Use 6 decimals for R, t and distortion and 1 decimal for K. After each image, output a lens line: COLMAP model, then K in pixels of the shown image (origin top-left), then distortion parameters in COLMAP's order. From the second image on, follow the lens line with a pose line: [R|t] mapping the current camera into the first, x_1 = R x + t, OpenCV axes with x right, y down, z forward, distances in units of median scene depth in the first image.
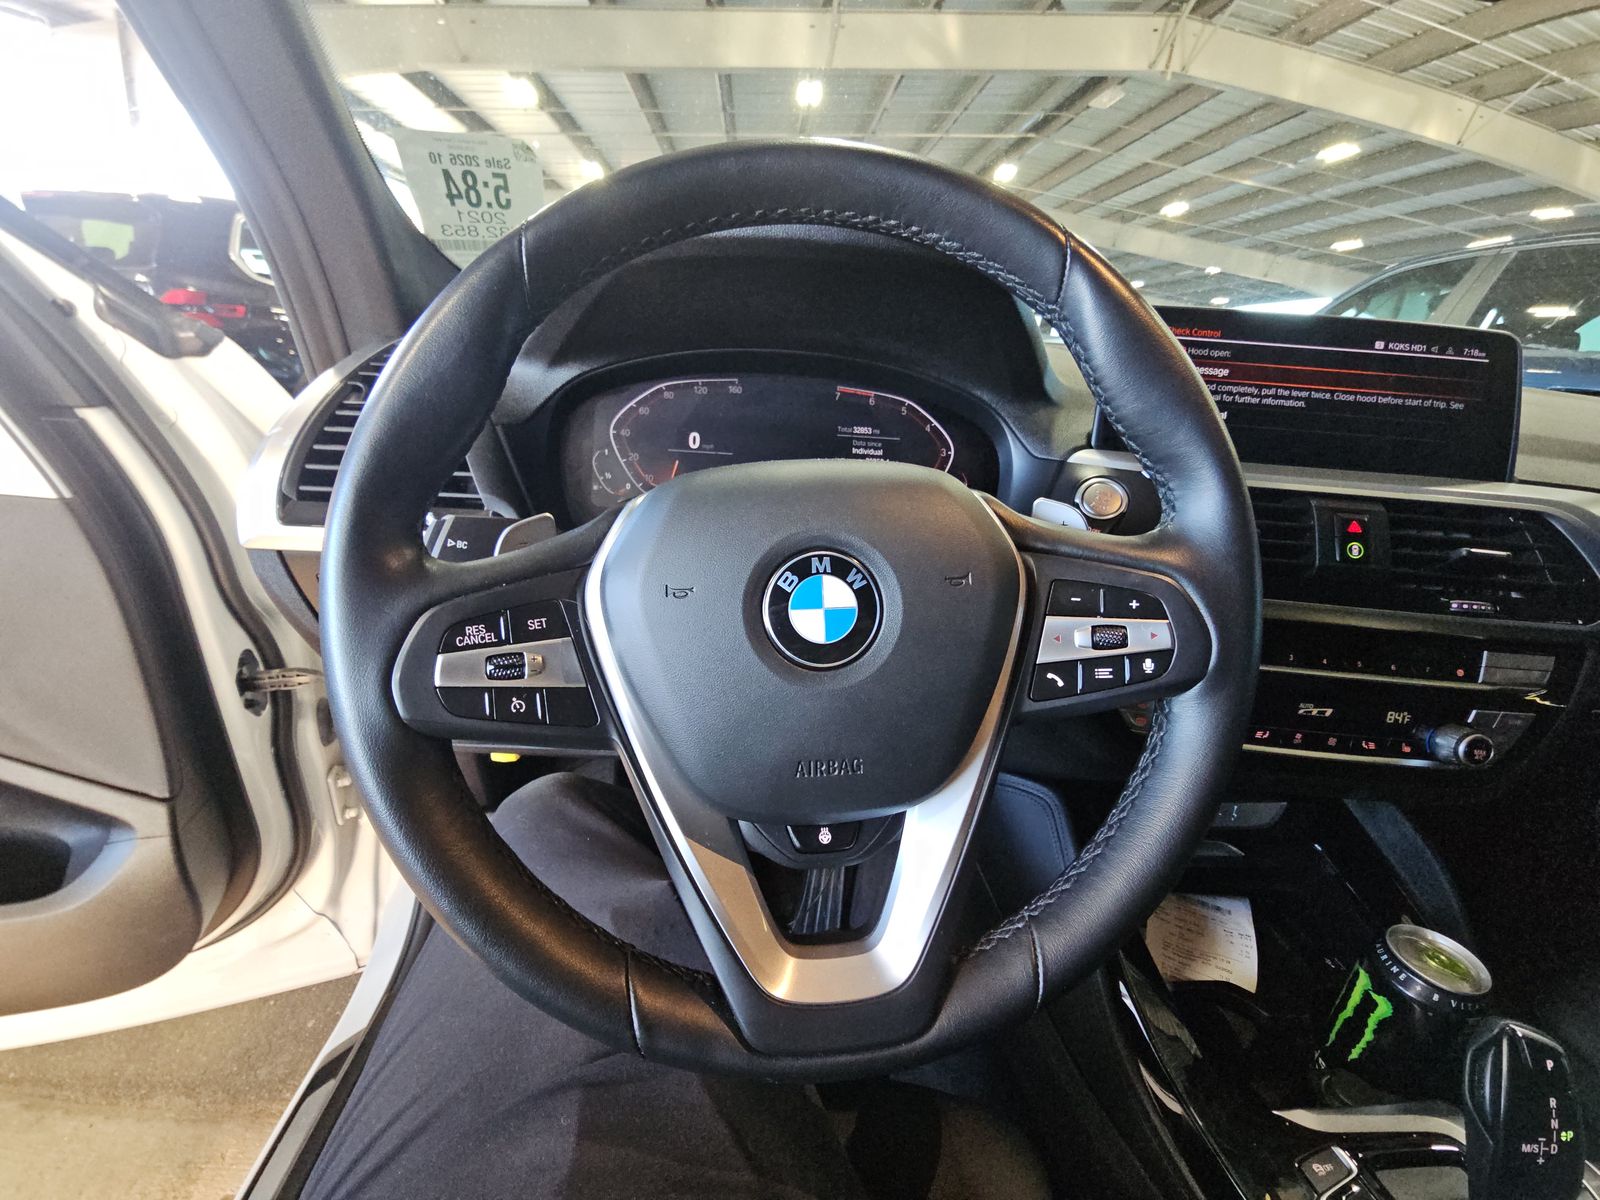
lens RADIAL K [[632.1, 0, 770.5], [0, 632.1, 598.6], [0, 0, 1]] dist [0.005259, -0.005427]
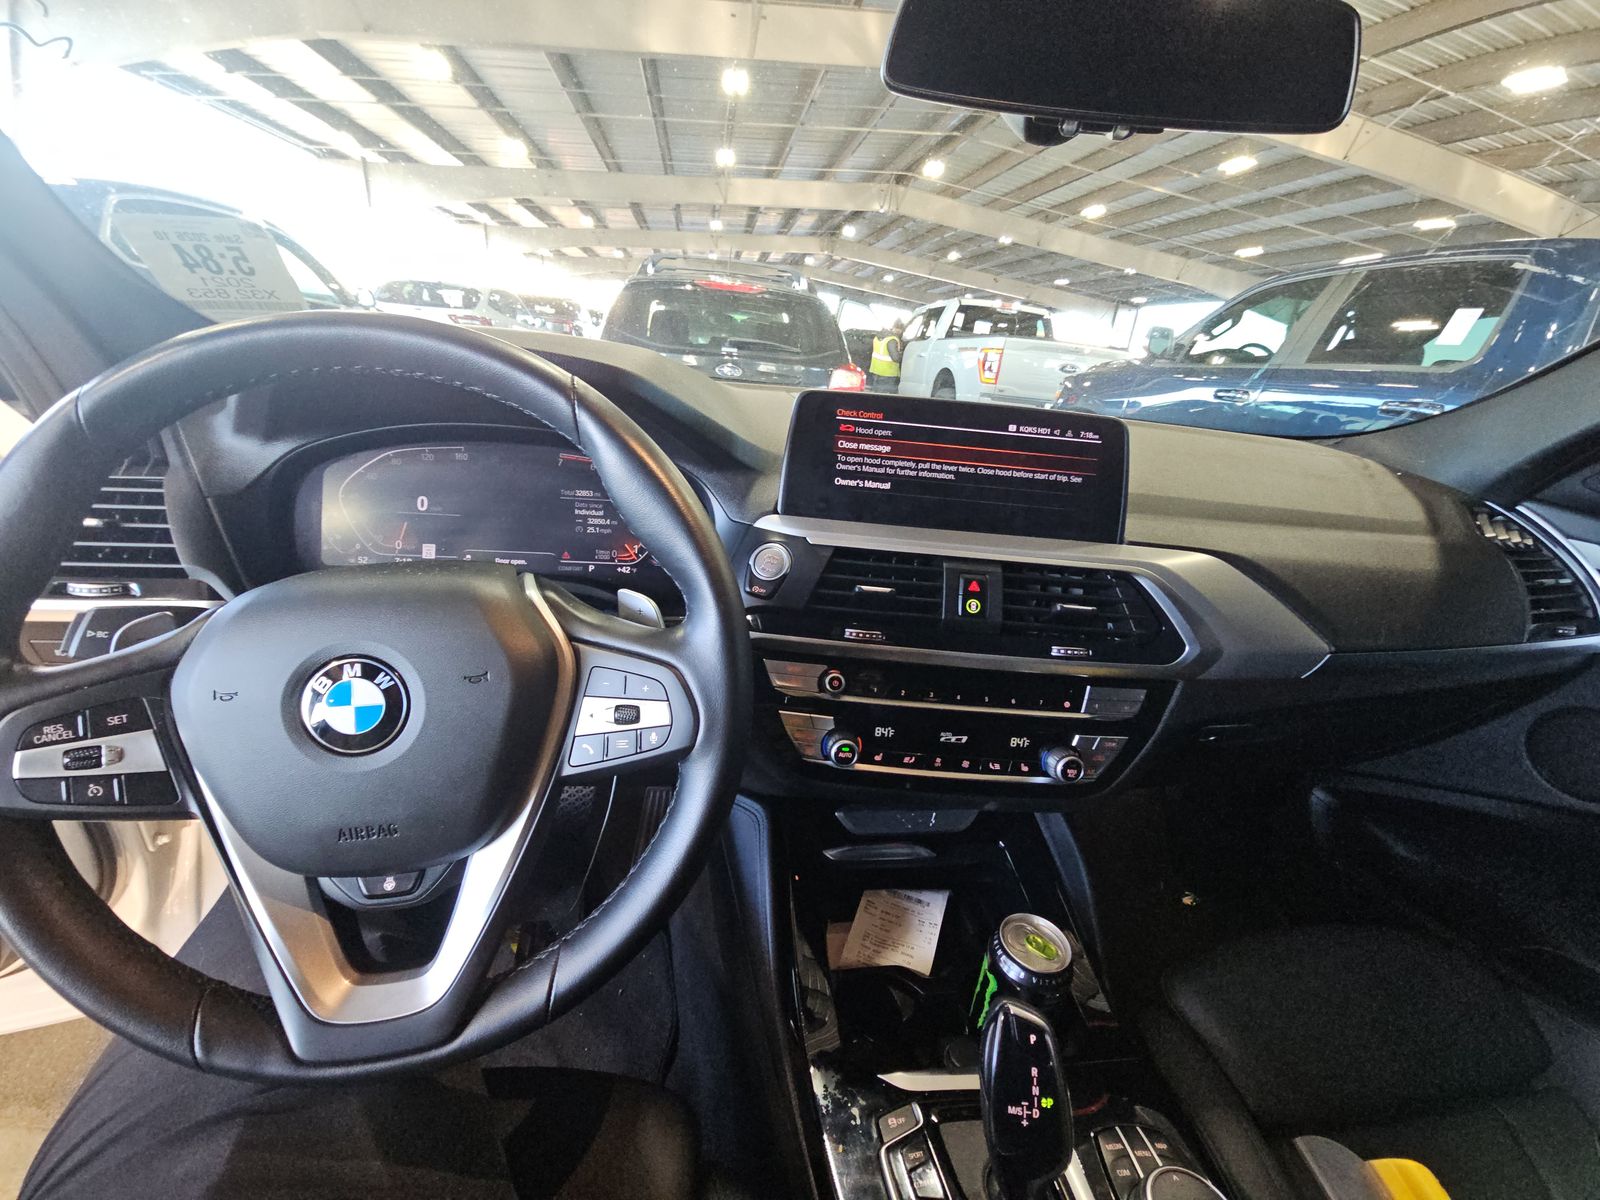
lens RADIAL K [[632.1, 0, 770.5], [0, 632.1, 598.6], [0, 0, 1]] dist [0.005259, -0.005427]
pose [[0.996651, -0.010151, 0.081146, 0.406482], [0.008533, 0.999758, 0.020260, -0.107879], [-0.081332, -0.019500, 0.996496, -0.146532]]
